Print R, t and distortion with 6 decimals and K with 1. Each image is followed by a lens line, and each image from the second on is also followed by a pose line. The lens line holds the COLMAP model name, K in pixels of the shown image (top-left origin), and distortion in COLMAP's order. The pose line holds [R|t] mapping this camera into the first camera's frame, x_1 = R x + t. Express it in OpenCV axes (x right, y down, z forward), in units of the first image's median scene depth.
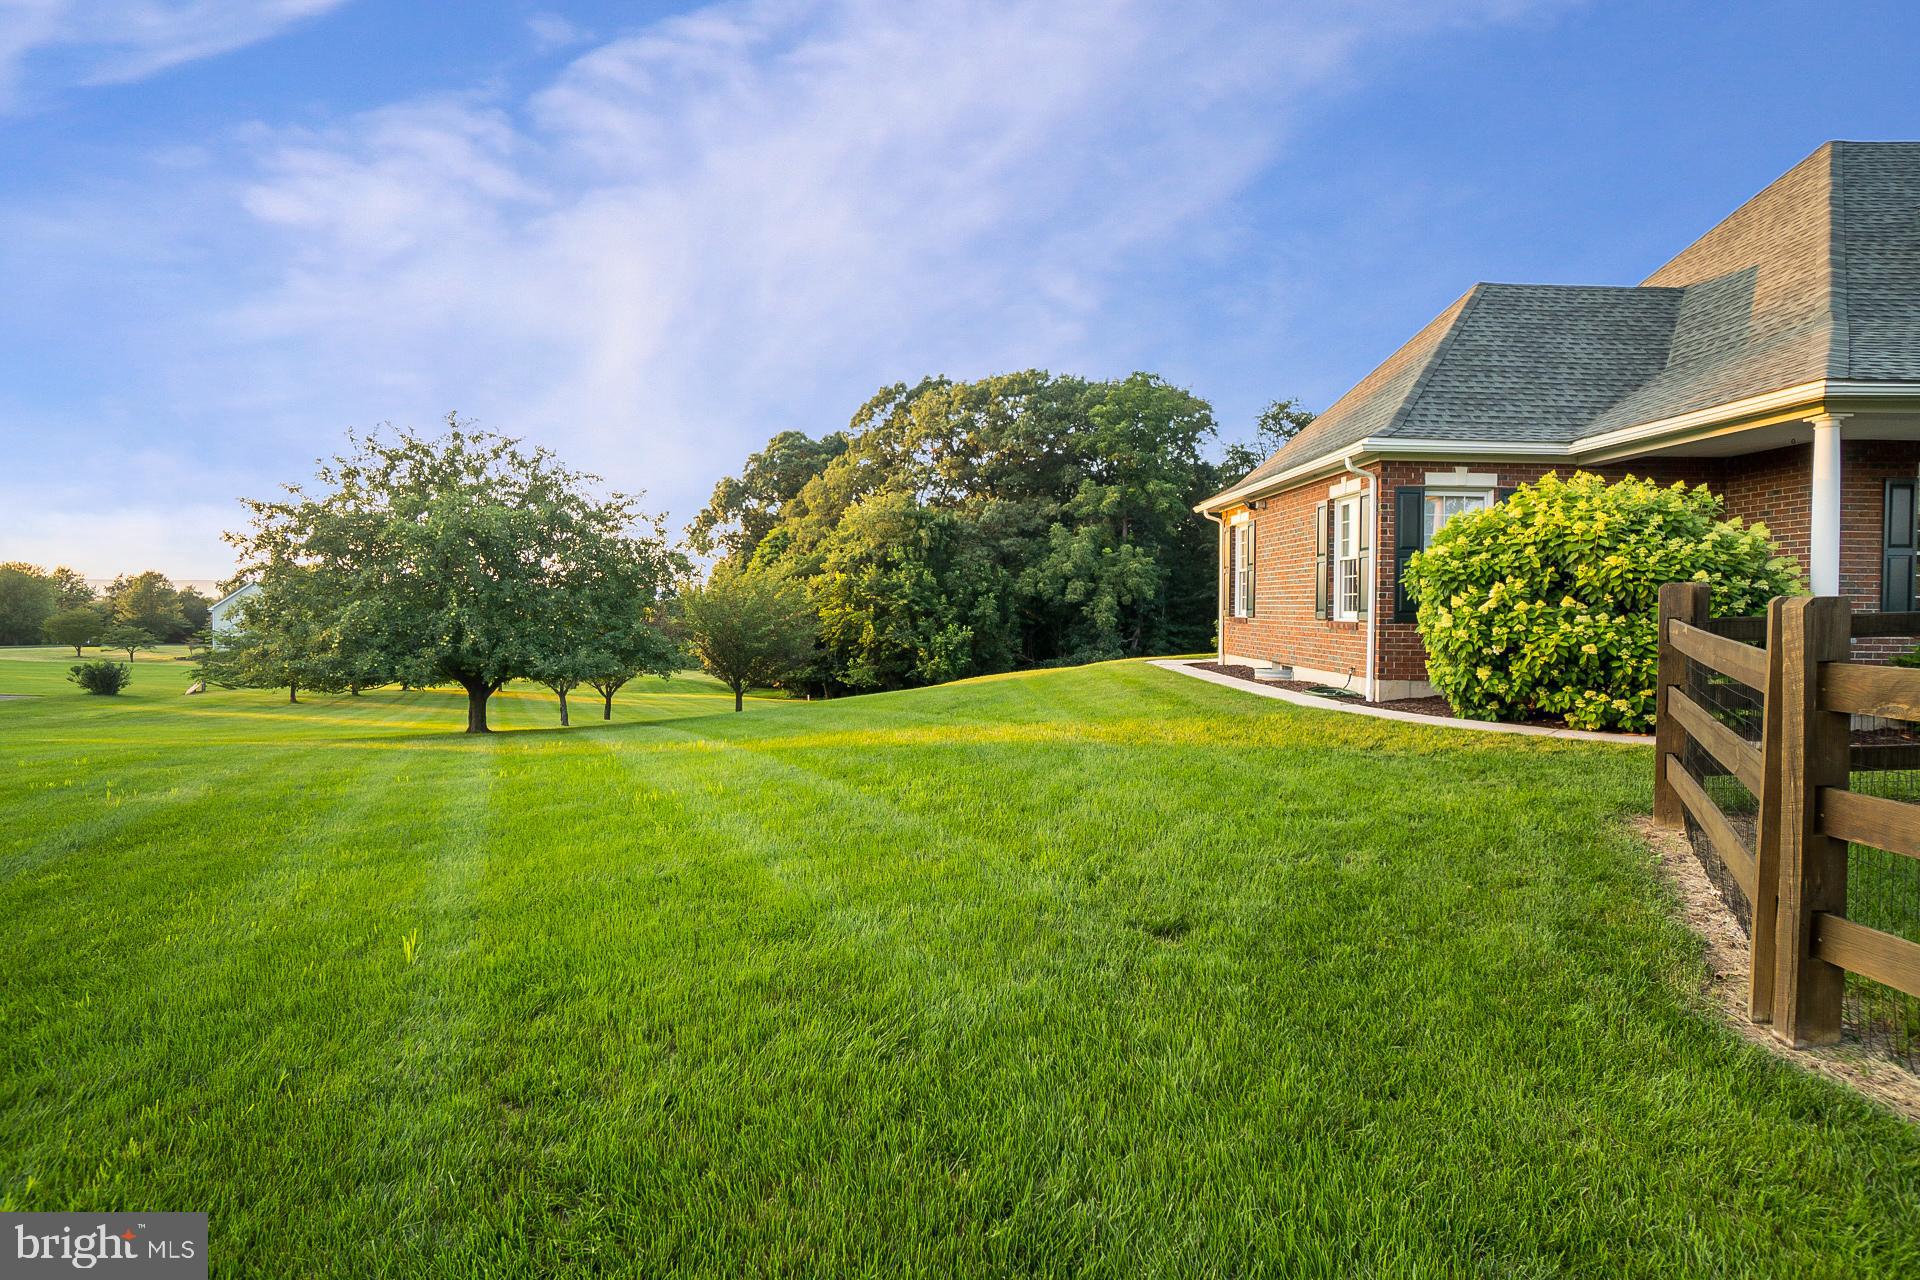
lens RADIAL K [[910.0, 0, 946.6], [0, 910.0, 622.1], [0, 0, 1]] dist [-0.048225, 0.023931]
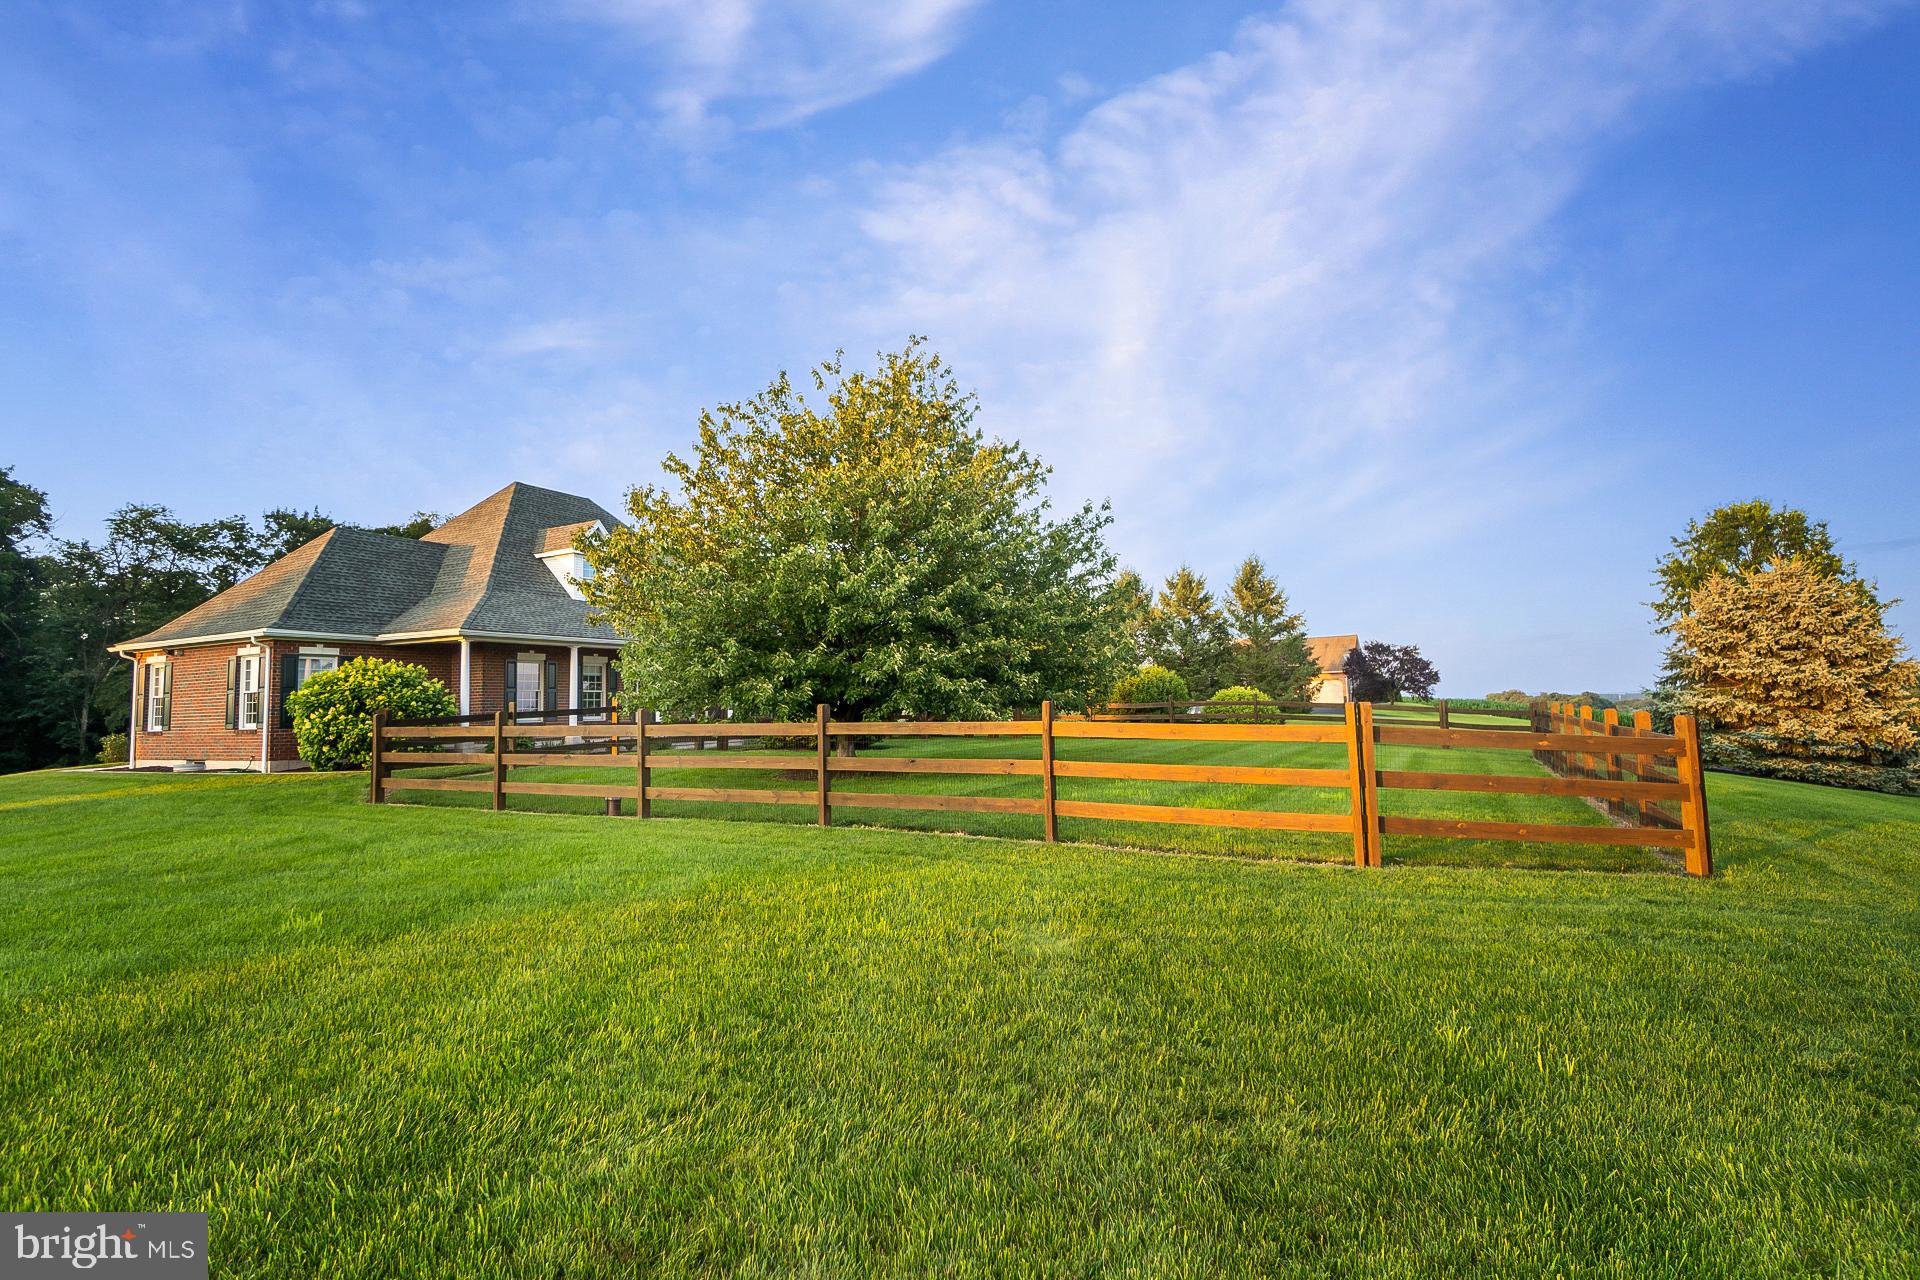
lens RADIAL K [[961.1, 0, 917.5], [0, 961.1, 622.3], [0, 0, 1]] dist [0.002364, 0.000989]
pose [[0.493217, 0.056908, 0.868043, -0.568161], [0.044698, 0.994882, -0.090620, 0.020998], [-0.868757, 0.083495, 0.488149, -1.088705]]
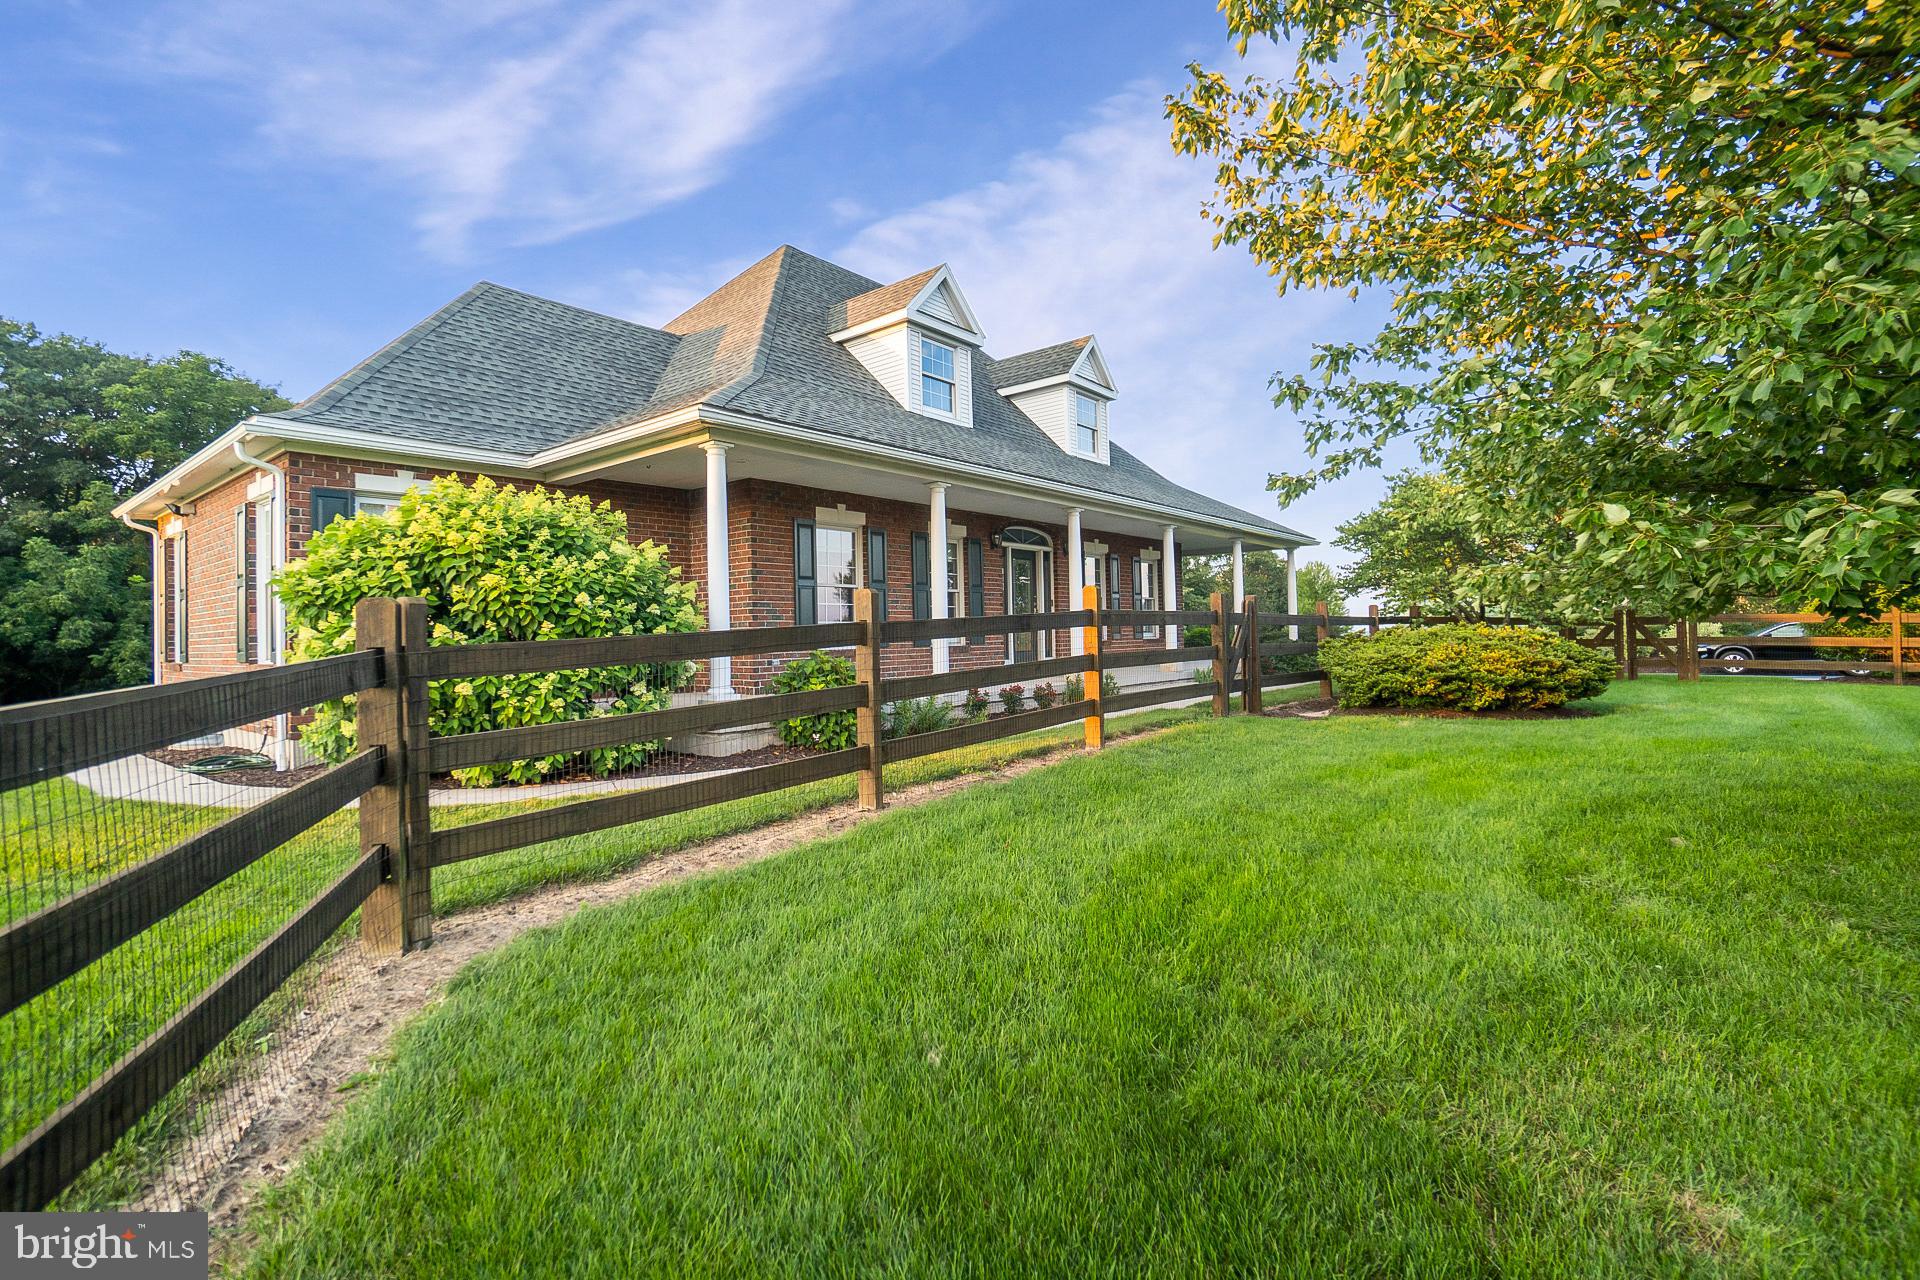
lens RADIAL K [[910.0, 0, 946.6], [0, 910.0, 622.1], [0, 0, 1]] dist [-0.048225, 0.023931]
pose [[0.647111, -0.010153, 0.762328, 0.266854], [0.041411, 0.998903, -0.021848, 0.004068], [-0.761271, 0.045707, 0.646822, 0.096419]]
